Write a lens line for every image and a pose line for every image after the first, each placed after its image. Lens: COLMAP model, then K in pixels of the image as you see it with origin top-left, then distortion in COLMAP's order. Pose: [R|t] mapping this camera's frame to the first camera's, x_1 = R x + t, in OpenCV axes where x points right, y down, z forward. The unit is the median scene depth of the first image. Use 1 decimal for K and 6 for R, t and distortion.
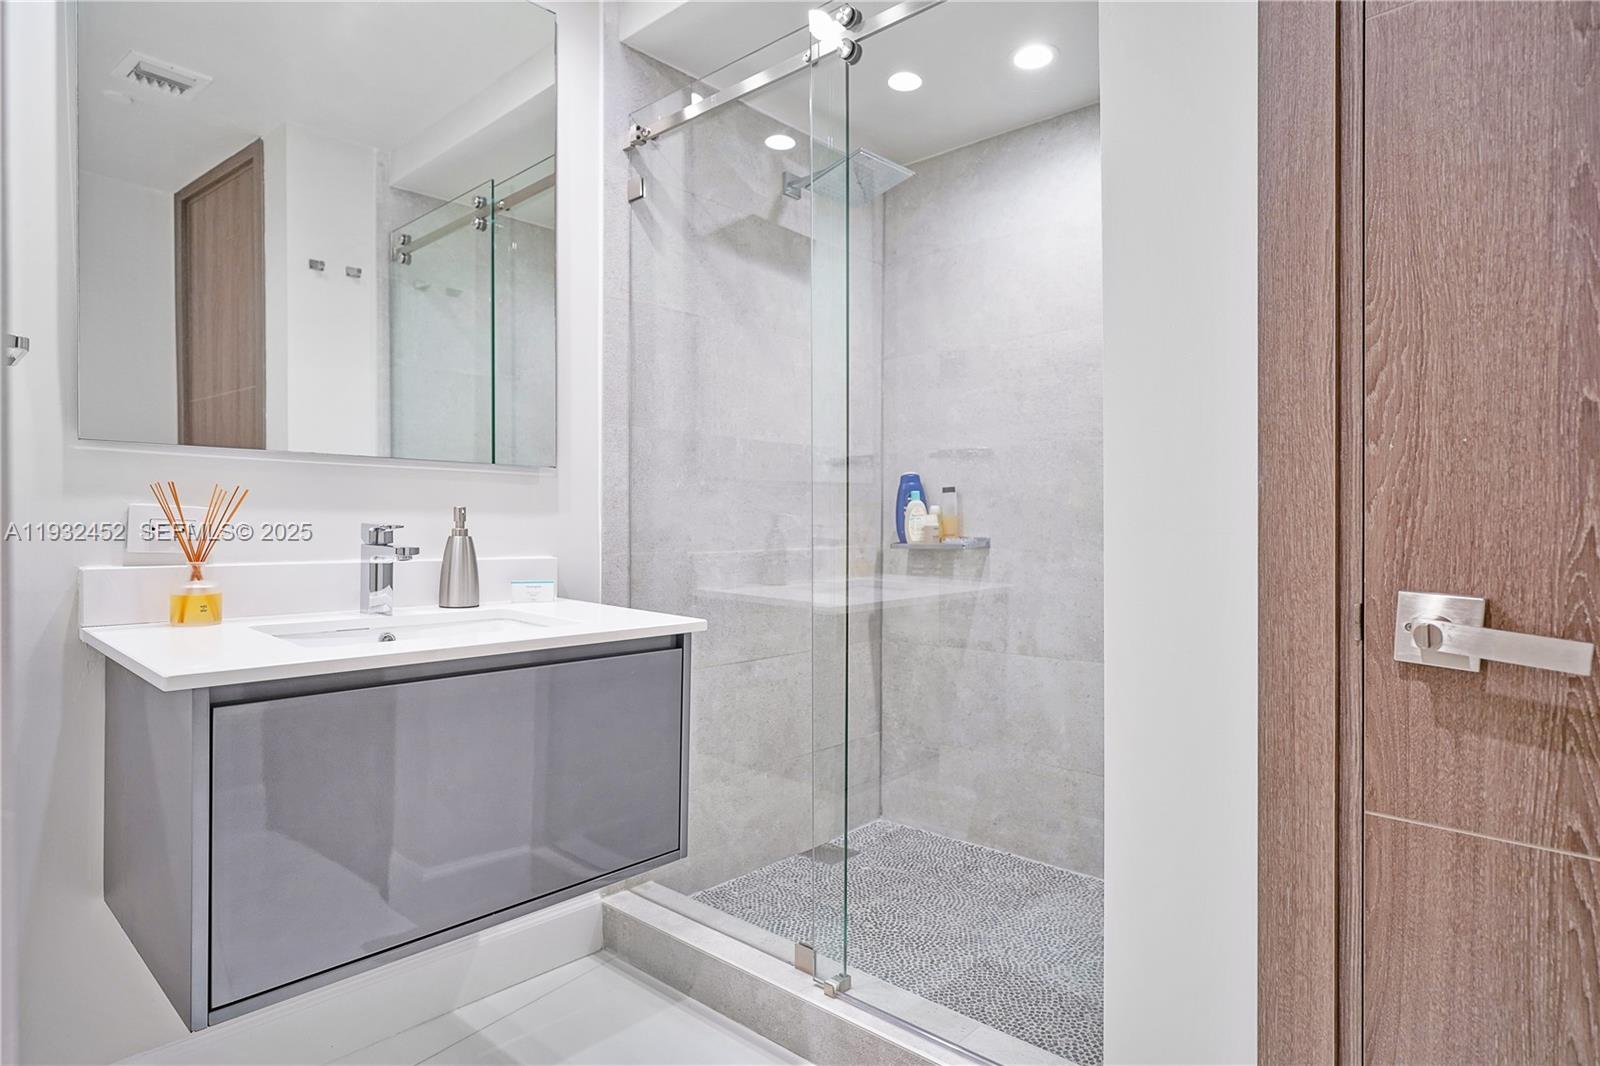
lens RADIAL K [[913.2, 0, 792.8], [0, 913.2, 534.9], [0, 0, 1]] dist [-0.003213, 0.005209]
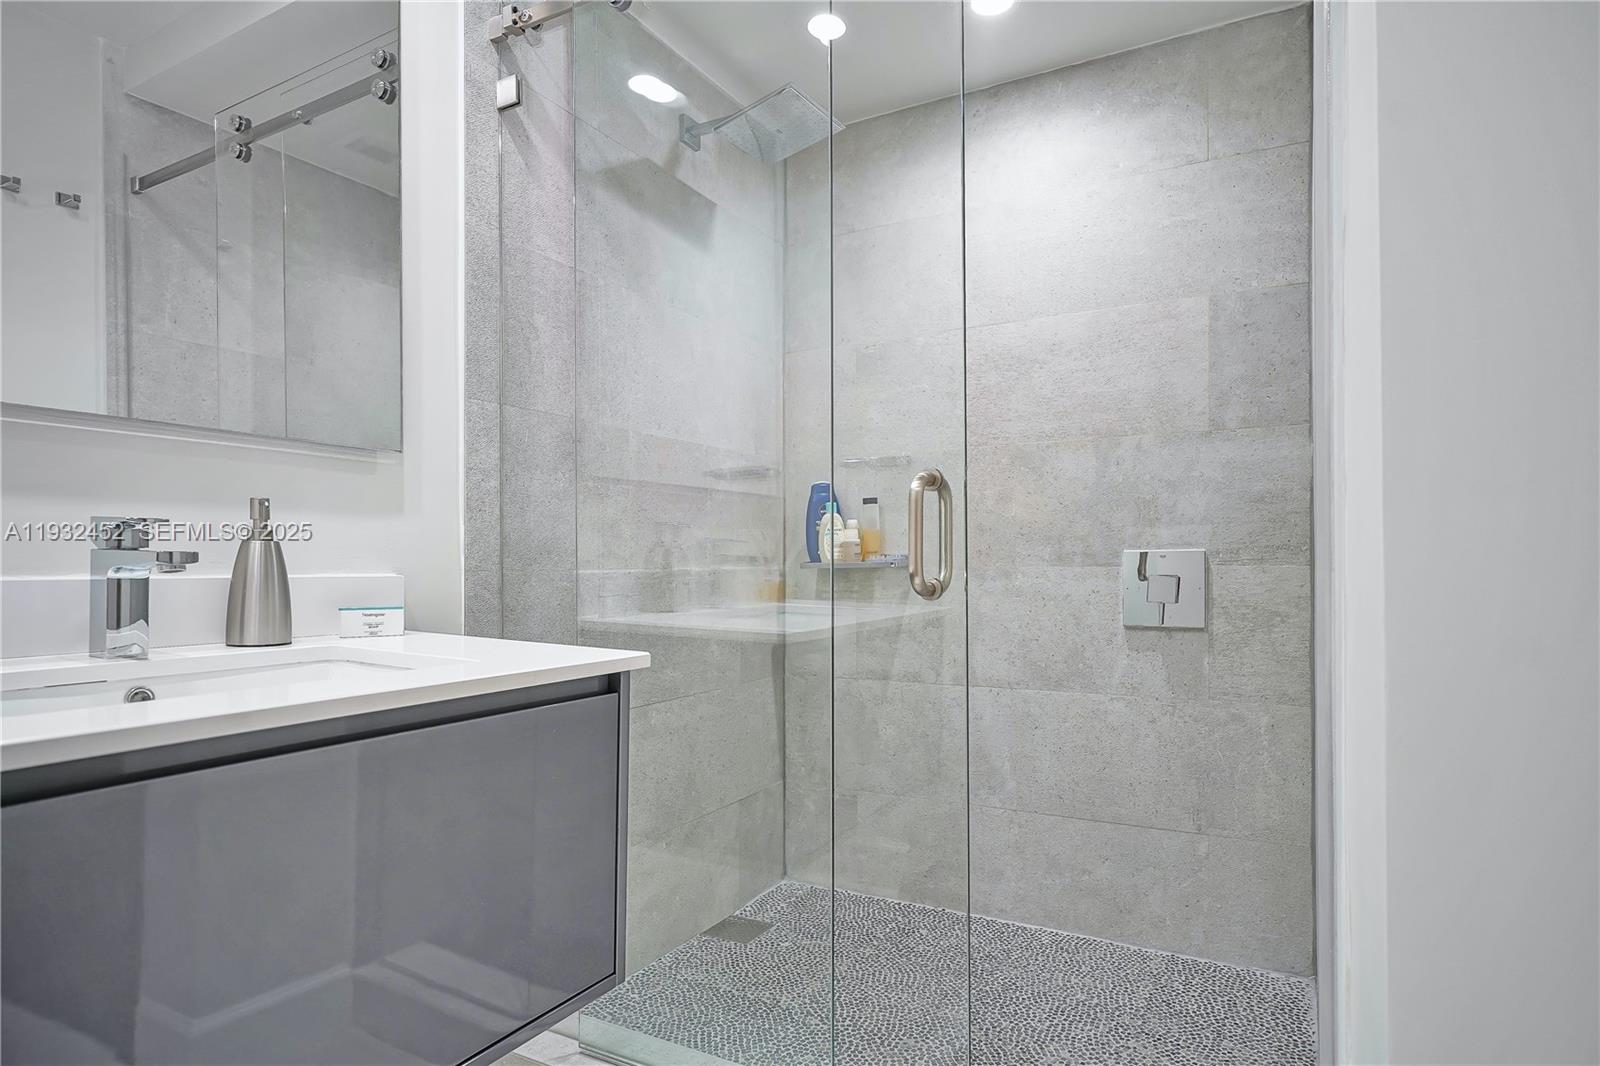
lens RADIAL K [[913.2, 0, 842.2], [0, 913.2, 566.4], [0, 0, 1]] dist [-0.003213, 0.005209]
pose [[0.967055, -0.005725, 0.254502, -0.091023], [0.007125, 0.999964, -0.004578, 0.020107], [-0.254467, 0.006241, 0.967061, 0.178692]]
